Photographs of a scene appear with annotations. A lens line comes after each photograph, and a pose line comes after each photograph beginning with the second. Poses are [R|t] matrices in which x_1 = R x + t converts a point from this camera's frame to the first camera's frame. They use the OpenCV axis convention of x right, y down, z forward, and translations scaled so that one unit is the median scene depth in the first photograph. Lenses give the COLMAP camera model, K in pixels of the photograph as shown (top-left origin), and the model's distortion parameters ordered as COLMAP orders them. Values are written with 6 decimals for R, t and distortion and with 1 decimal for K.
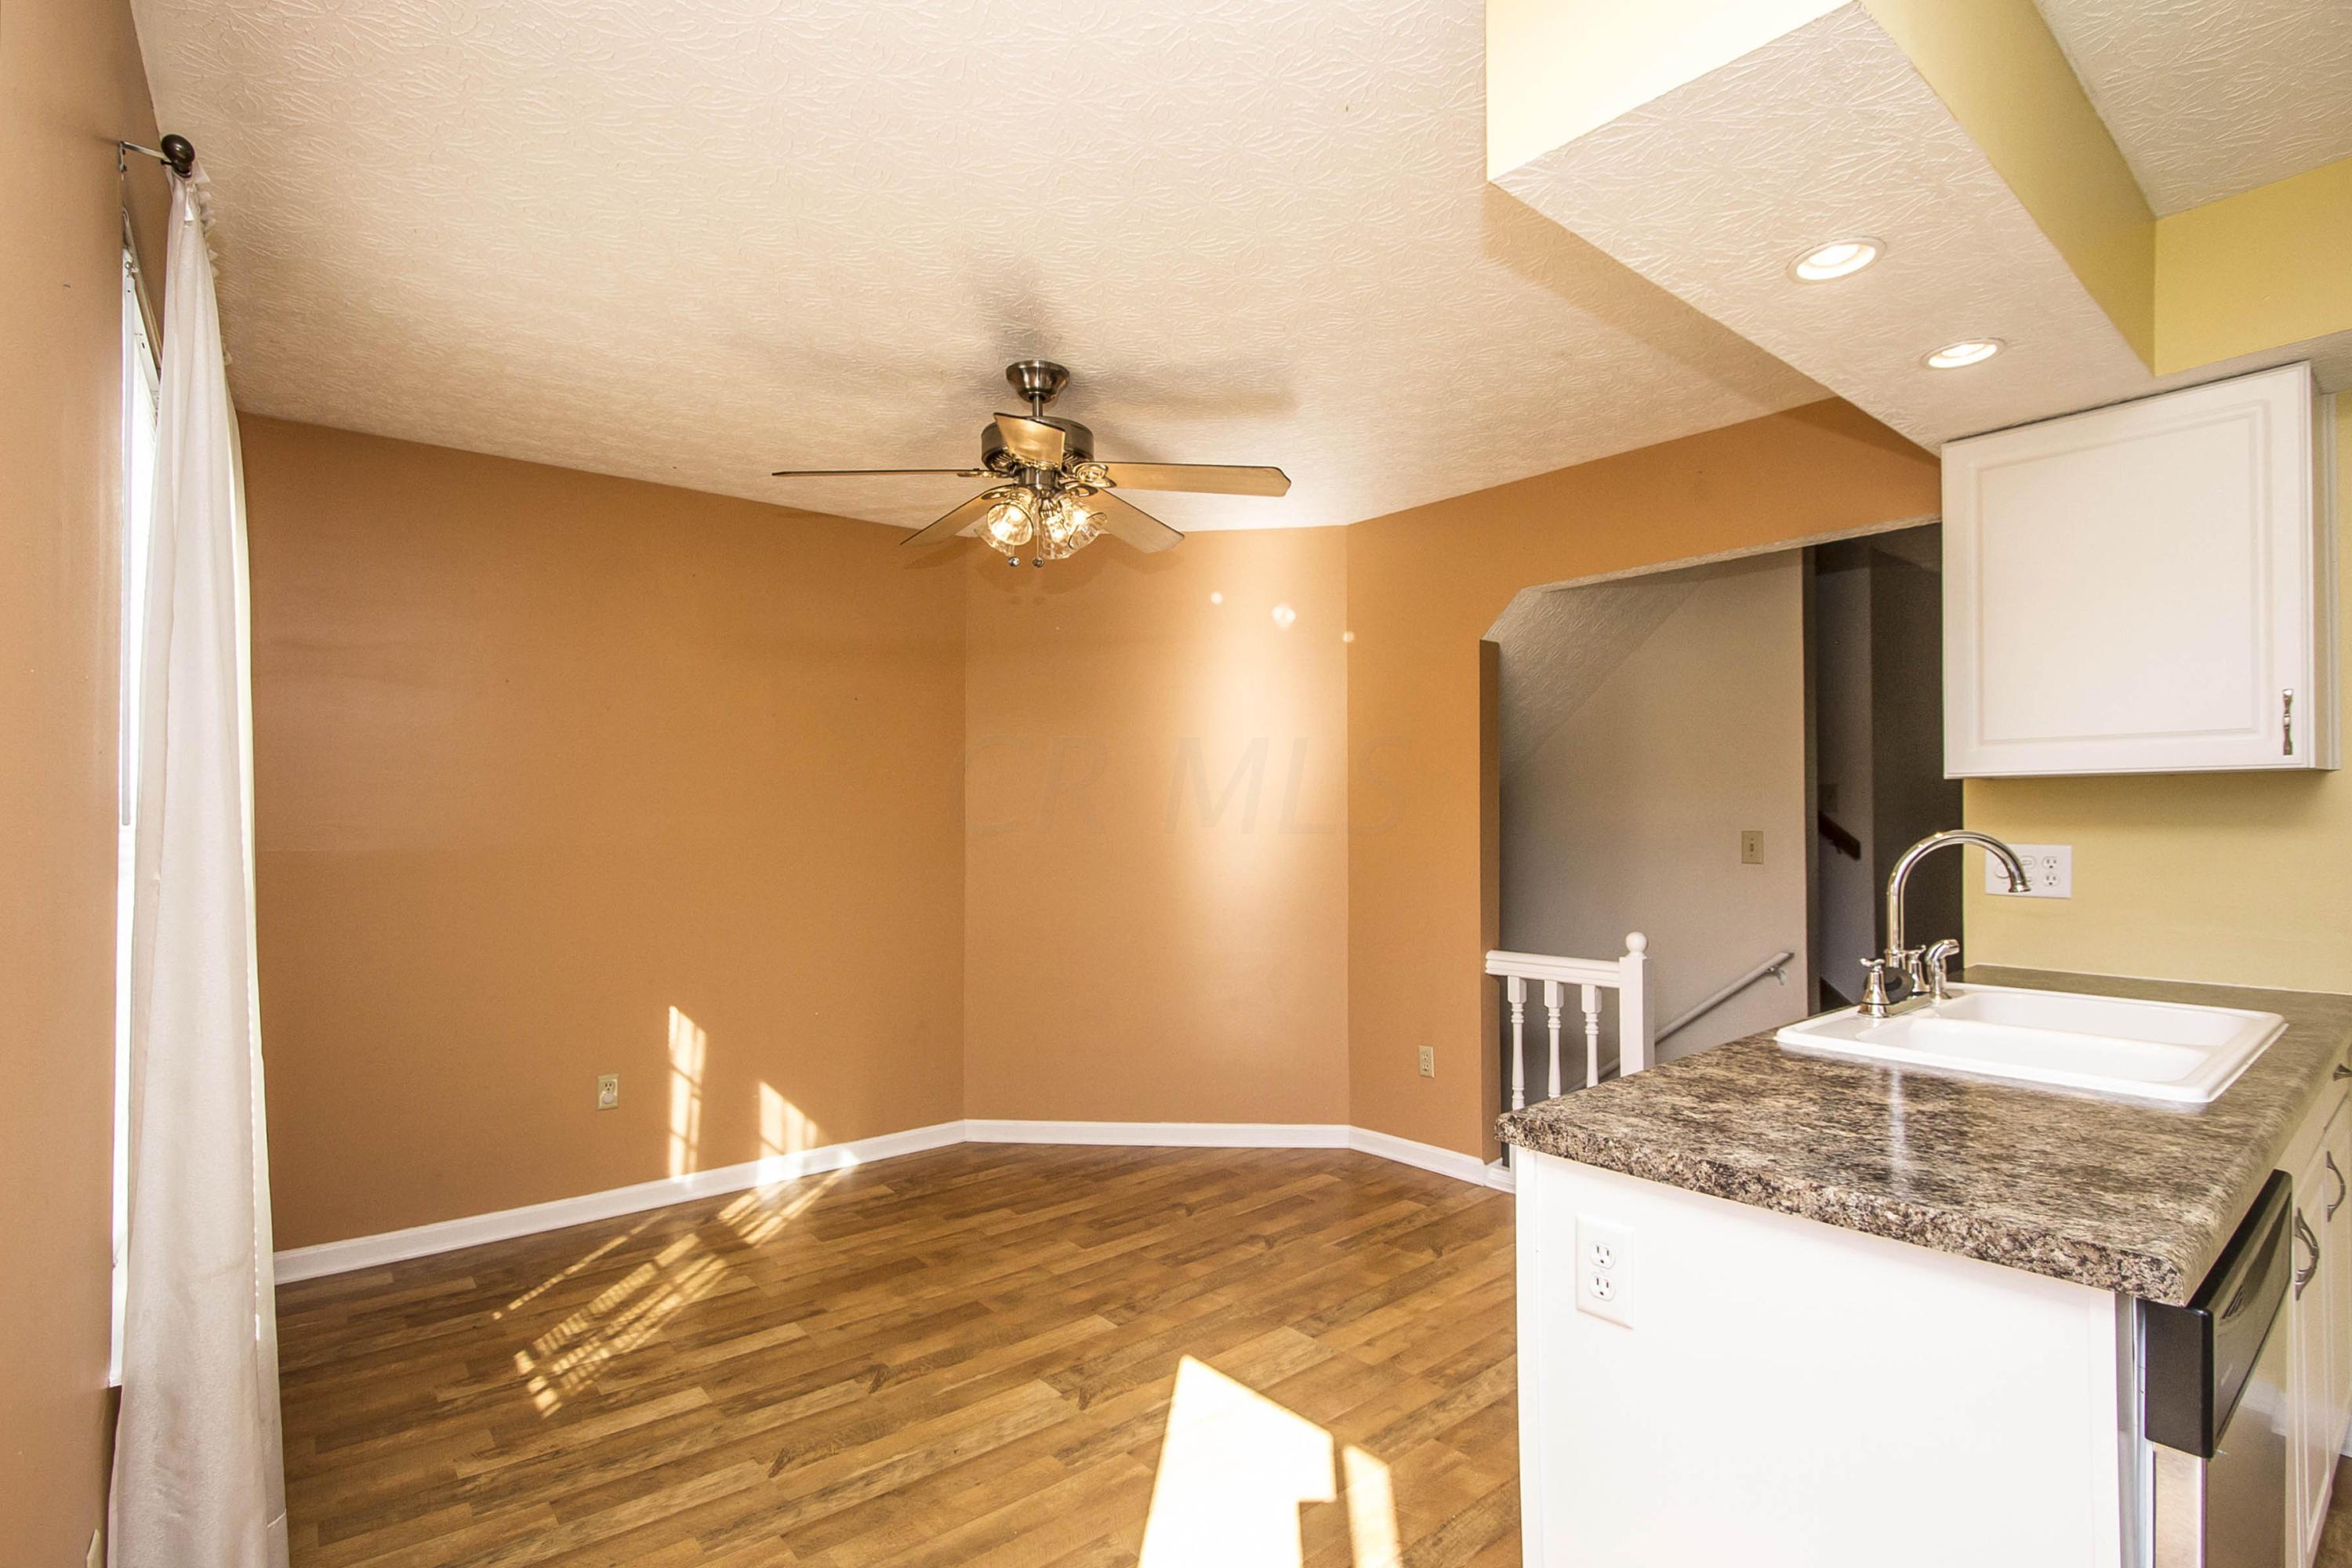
lens RADIAL K [[1095.1, 0, 1172.3], [0, 1095.1, 793.7], [0, 0, 1]] dist [-0.017370, 0.002467]
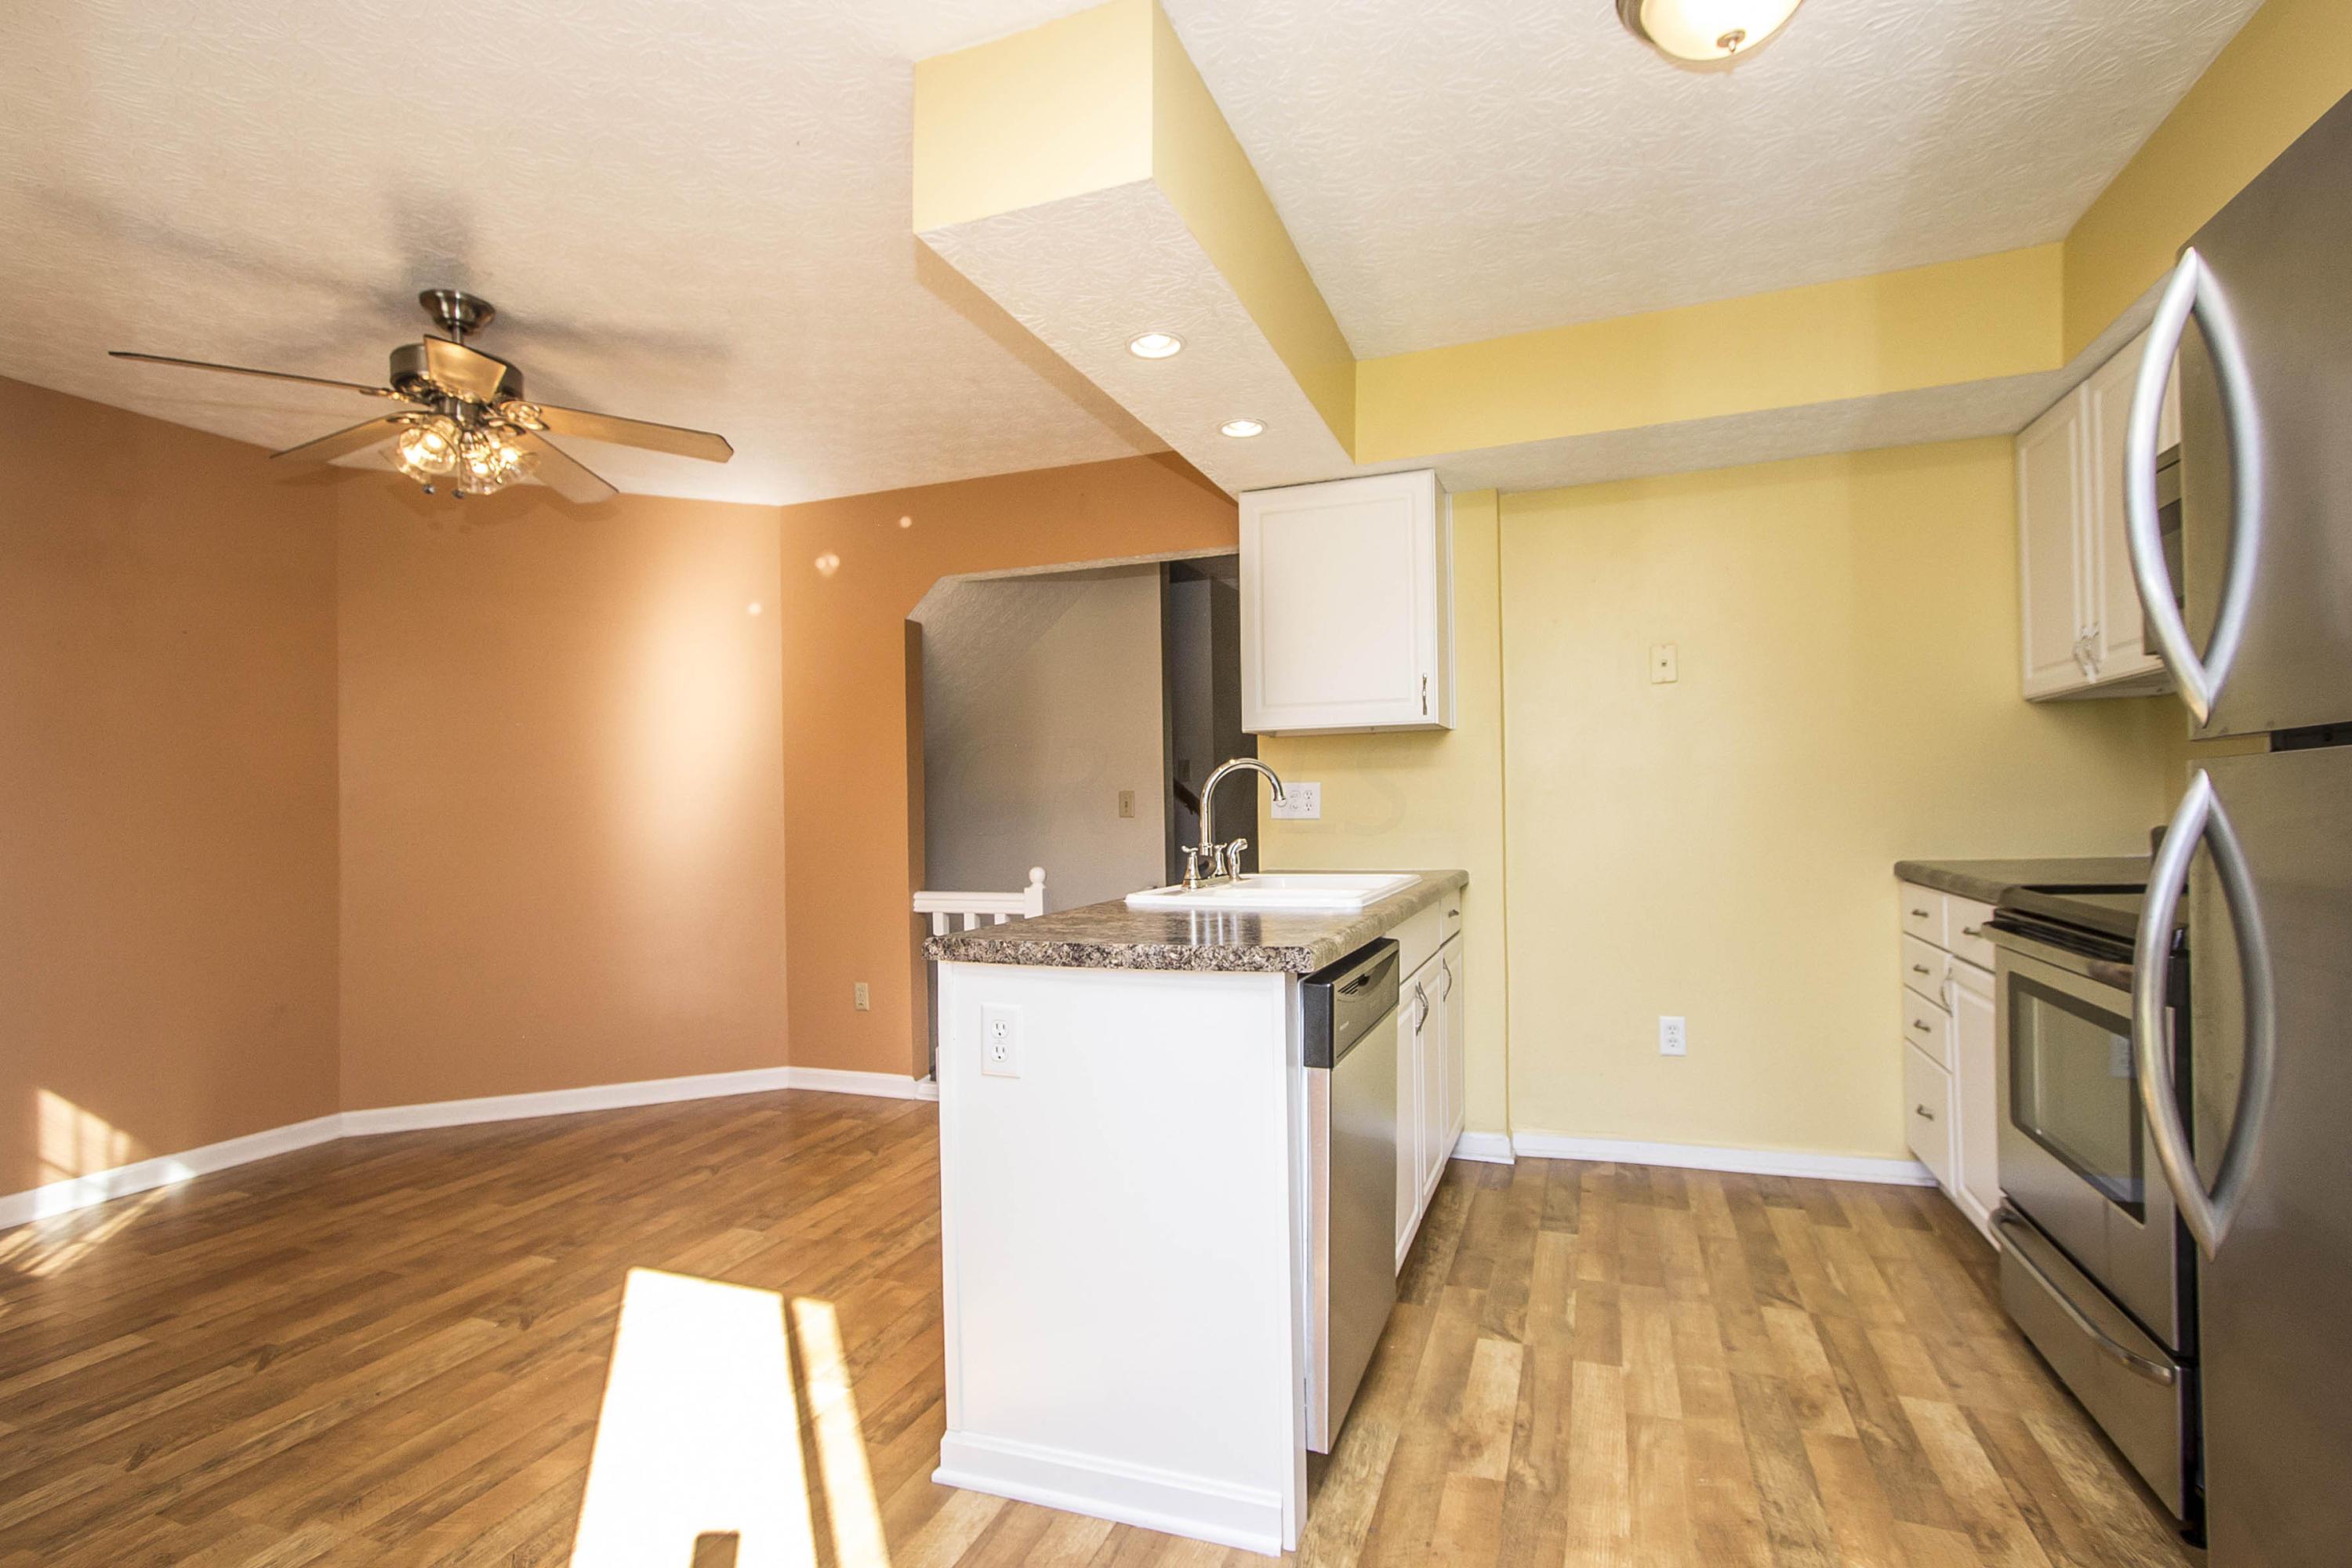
lens RADIAL K [[1095.1, 0, 1194.5], [0, 1095.1, 793.1], [0, 0, 1]] dist [-0.017370, 0.002467]
pose [[0.863866, -0.006191, 0.503684, -0.043029], [0.011588, 0.999904, -0.007586, 0.070215], [-0.503588, 0.012390, 0.863855, -0.170764]]
